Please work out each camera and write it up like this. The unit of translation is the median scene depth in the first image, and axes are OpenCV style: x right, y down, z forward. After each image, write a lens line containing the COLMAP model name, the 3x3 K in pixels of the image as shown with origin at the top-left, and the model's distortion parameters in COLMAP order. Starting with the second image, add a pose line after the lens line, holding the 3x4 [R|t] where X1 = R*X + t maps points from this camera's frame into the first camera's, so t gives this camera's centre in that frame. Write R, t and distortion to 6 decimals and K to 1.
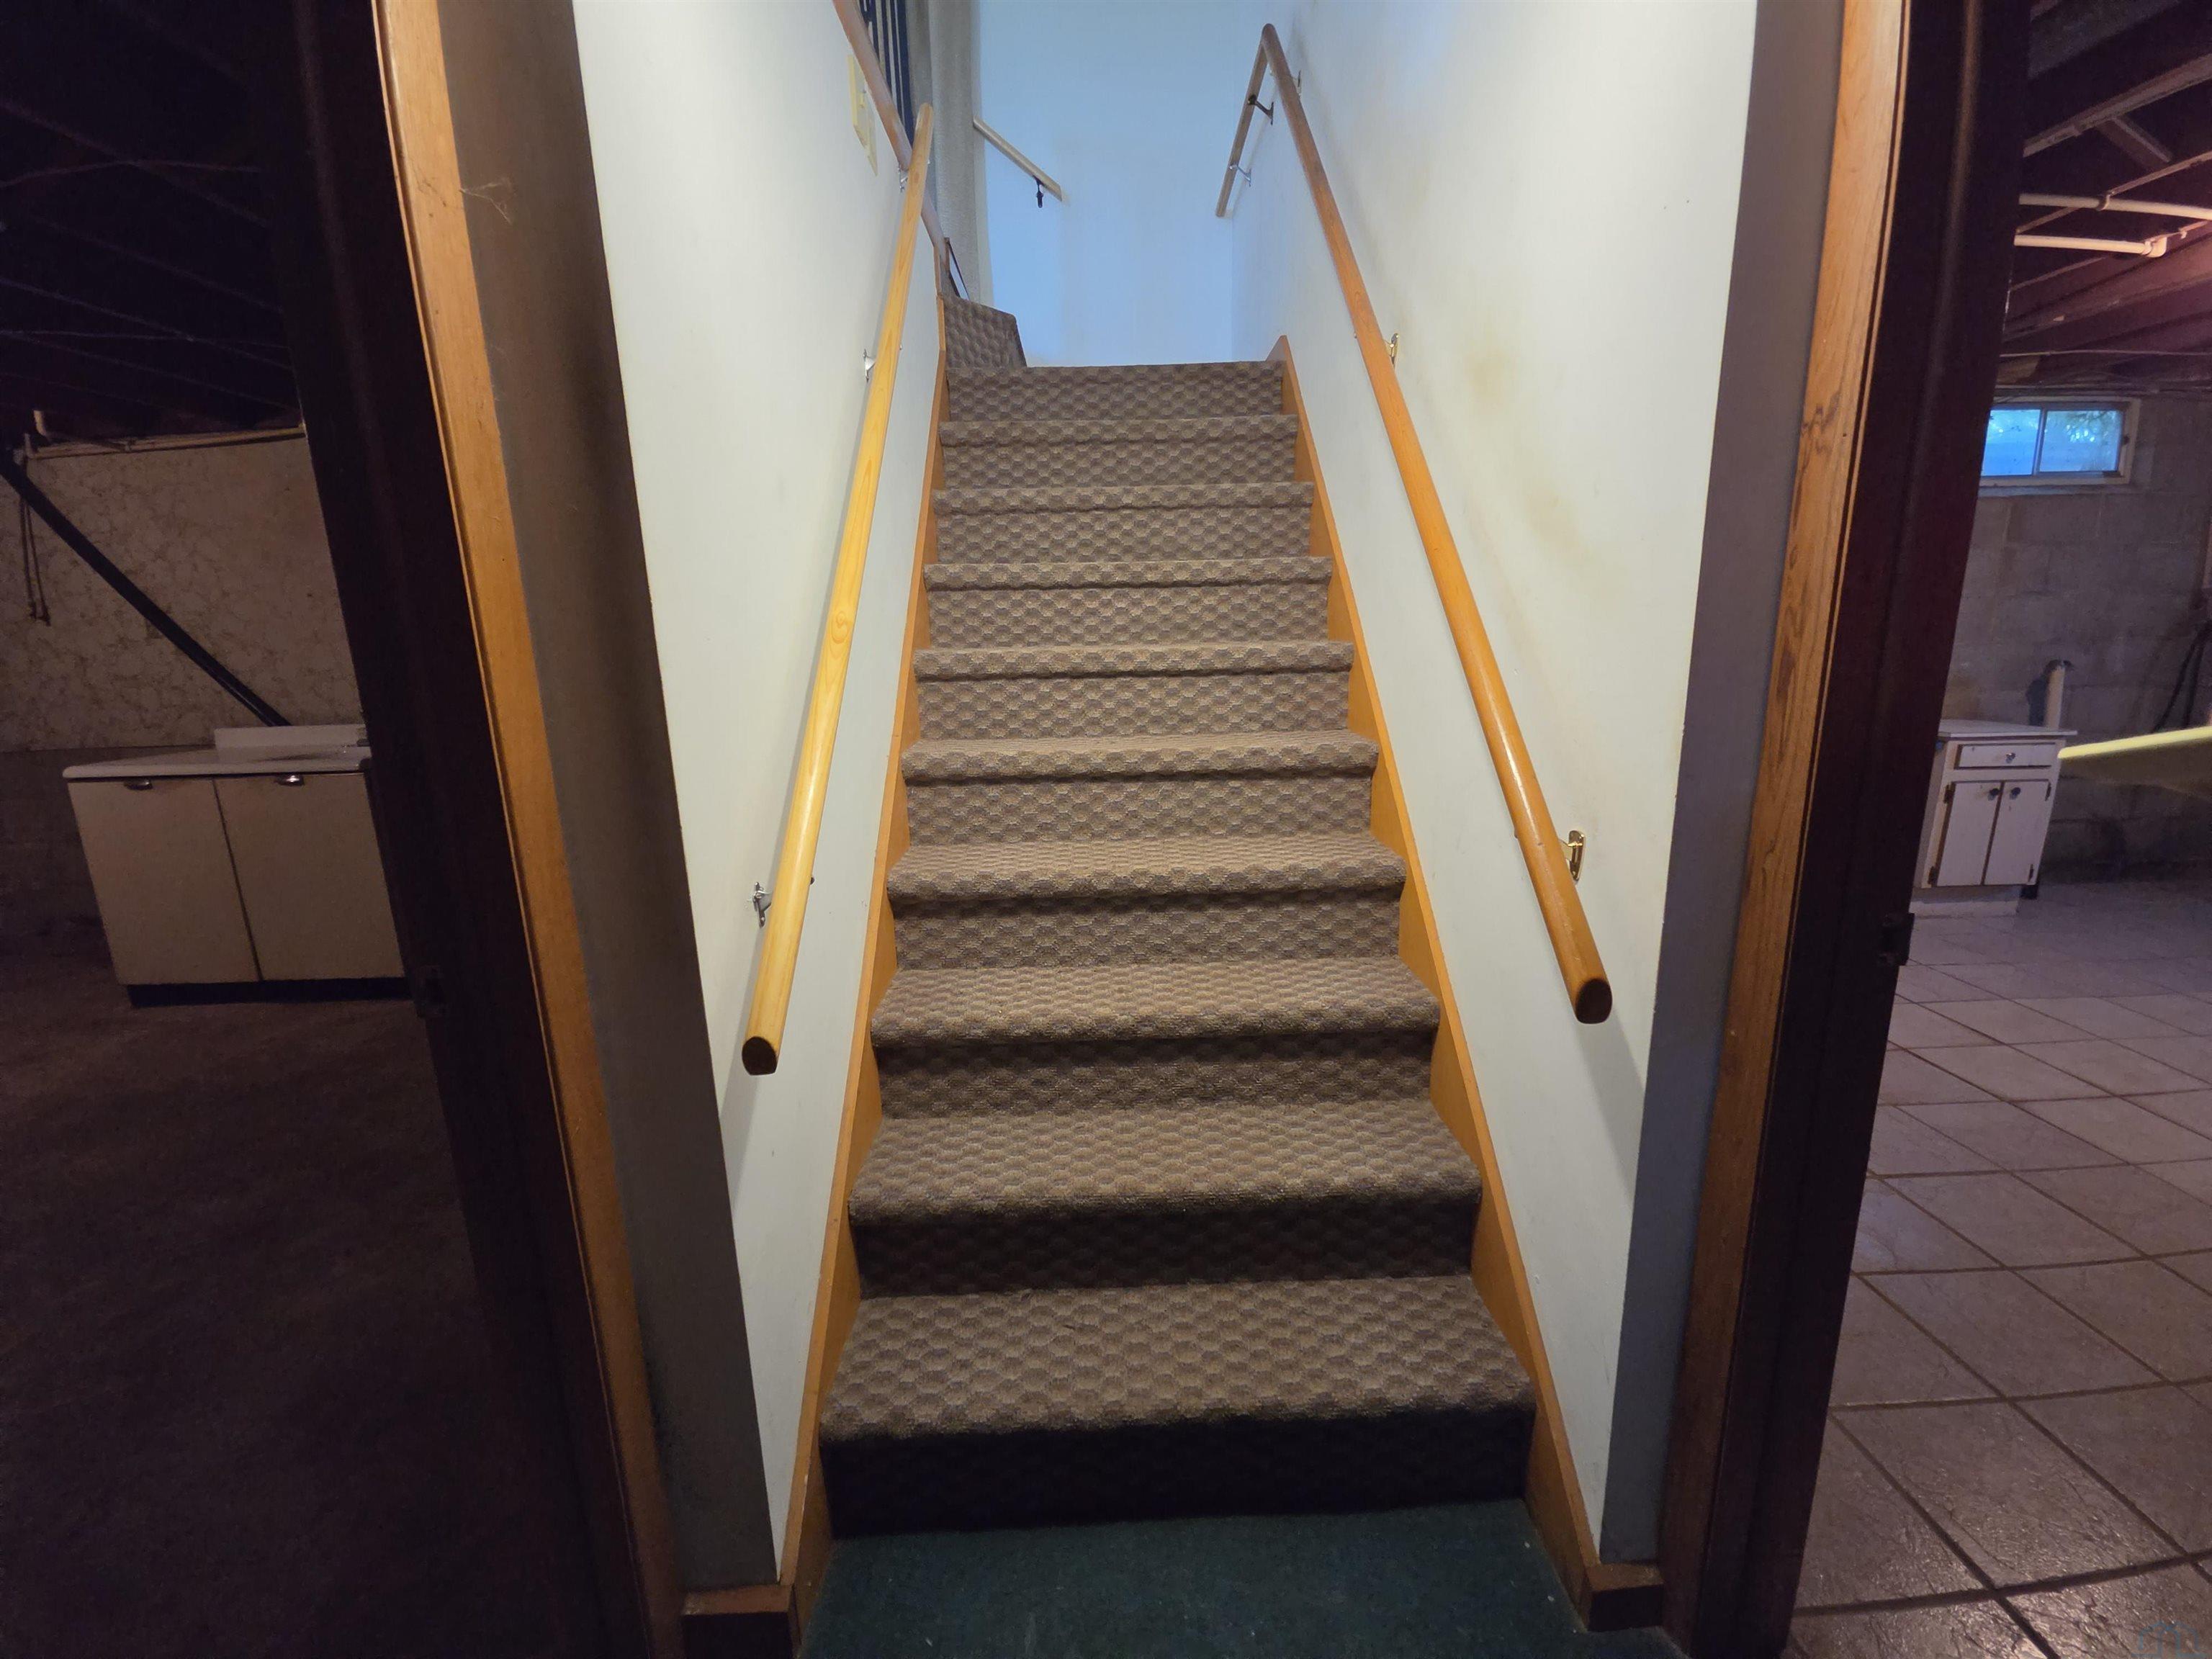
lens RADIAL K [[896.6, 0, 1102.3], [0, 896.6, 816.0], [0, 0, 1]] dist [-0.010624, -0.002273]
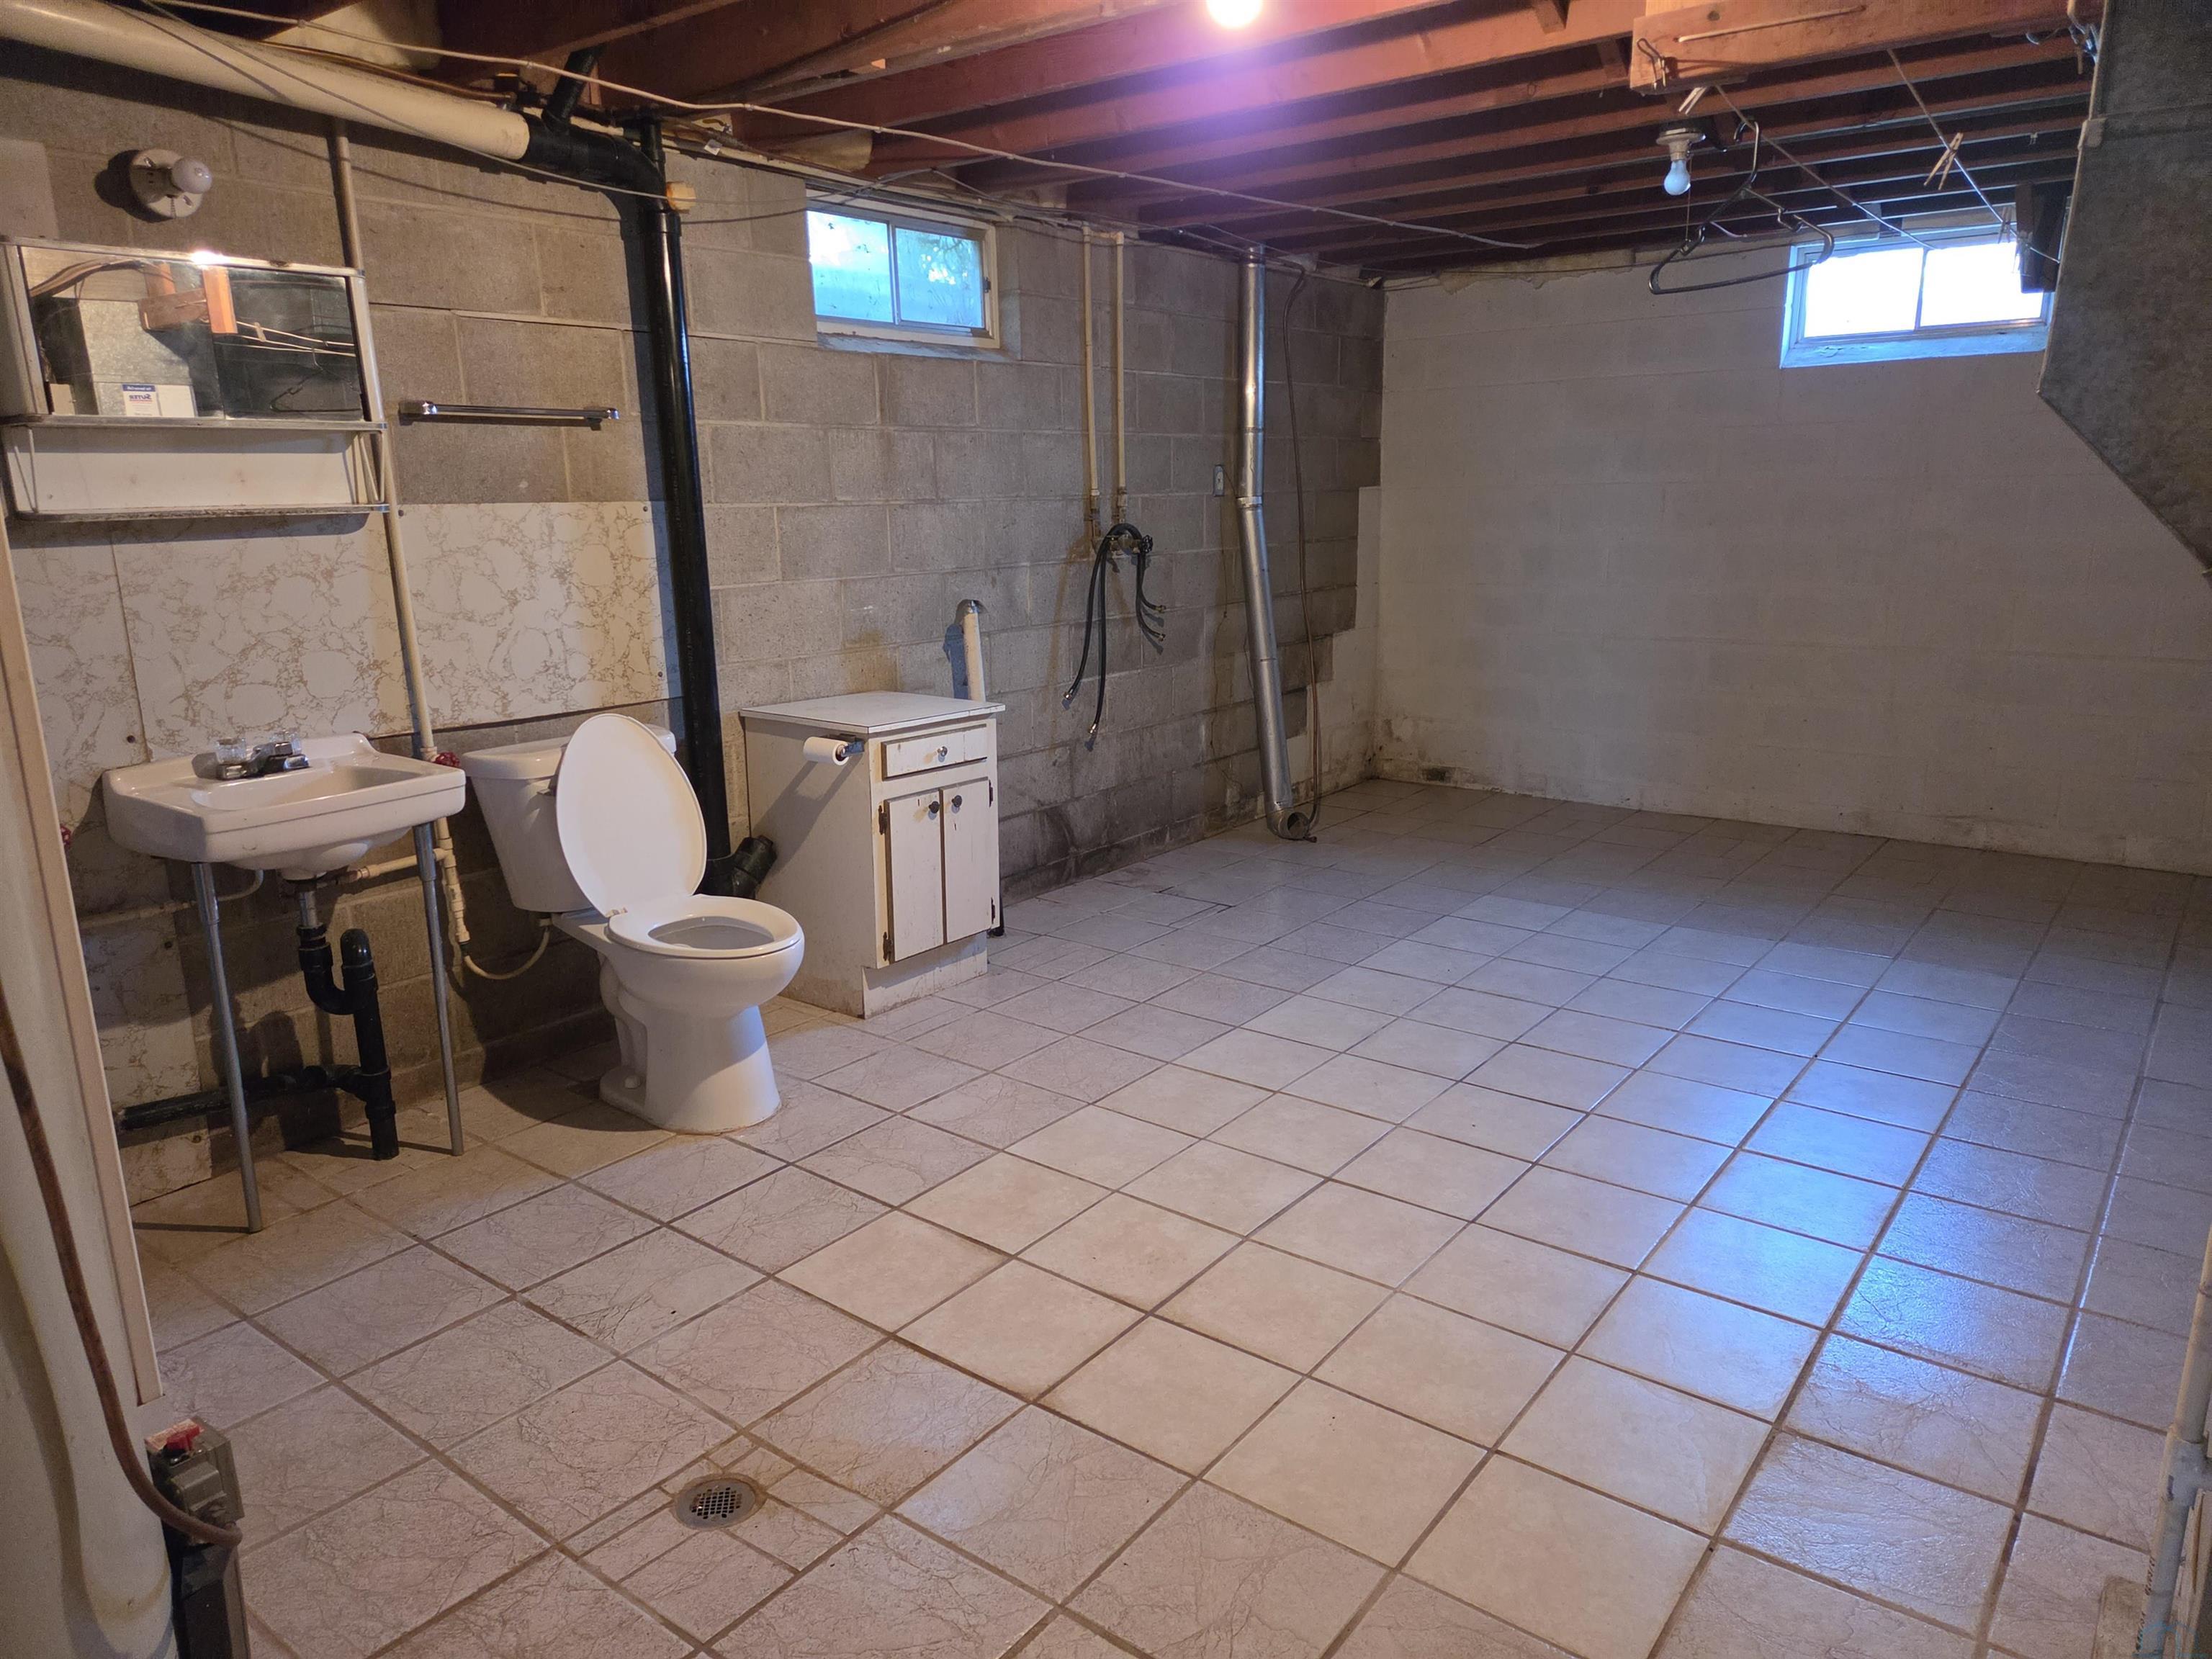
lens RADIAL K [[1486.2, 0, 1093.8], [0, 1486.2, 836.9], [0, 0, 1]] dist [-0.004316, -0.009557]
pose [[0.616451, -0.183127, 0.765802, 0.227776], [0.163372, 0.981161, 0.103116, -0.100594], [-0.770258, 0.061545, 0.634756, 0.204944]]
